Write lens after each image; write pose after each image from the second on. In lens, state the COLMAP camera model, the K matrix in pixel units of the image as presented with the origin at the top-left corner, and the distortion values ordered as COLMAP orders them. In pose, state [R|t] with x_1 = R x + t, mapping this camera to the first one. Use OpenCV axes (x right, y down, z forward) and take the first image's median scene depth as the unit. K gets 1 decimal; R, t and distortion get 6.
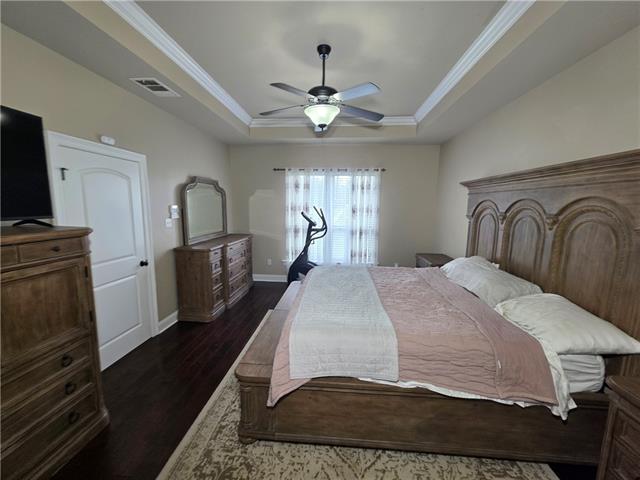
lens RADIAL K [[254.7, 0, 320.0], [0, 254.7, 239.7], [0, 0, 1]] dist [0.003281, -0.000702]
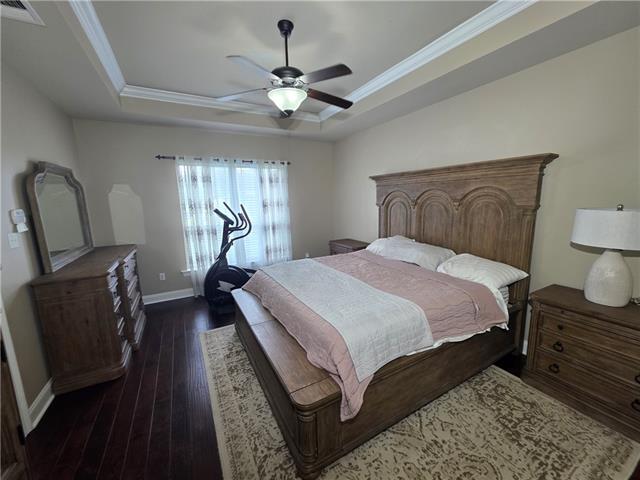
lens RADIAL K [[254.7, 0, 322.5], [0, 254.7, 239.2], [0, 0, 1]] dist [0.003281, -0.000702]
pose [[0.832033, -0.121661, 0.541221, -0.419977], [0.110538, 0.992449, 0.053159, -0.028863], [-0.543601, 0.015595, 0.839199, 0.166747]]
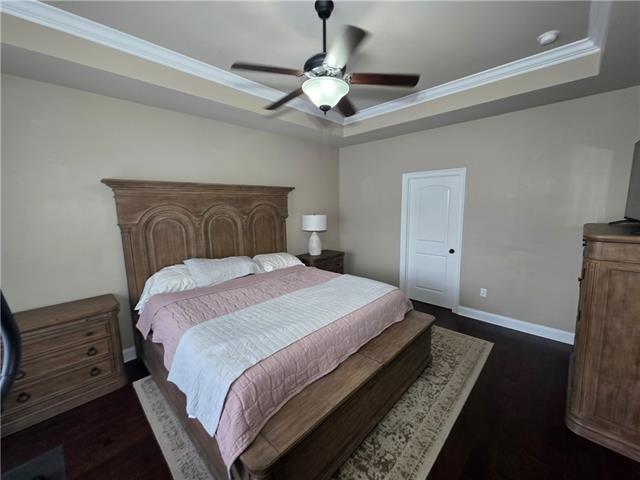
lens RADIAL K [[254.7, 0, 320.3], [0, 254.7, 239.3], [0, 0, 1]] dist [0.003281, -0.000702]
pose [[-0.768377, -0.092536, 0.633272, -0.473320], [0.093813, 0.962519, 0.254474, -0.253811], [-0.633084, 0.254941, -0.730896, 1.579680]]
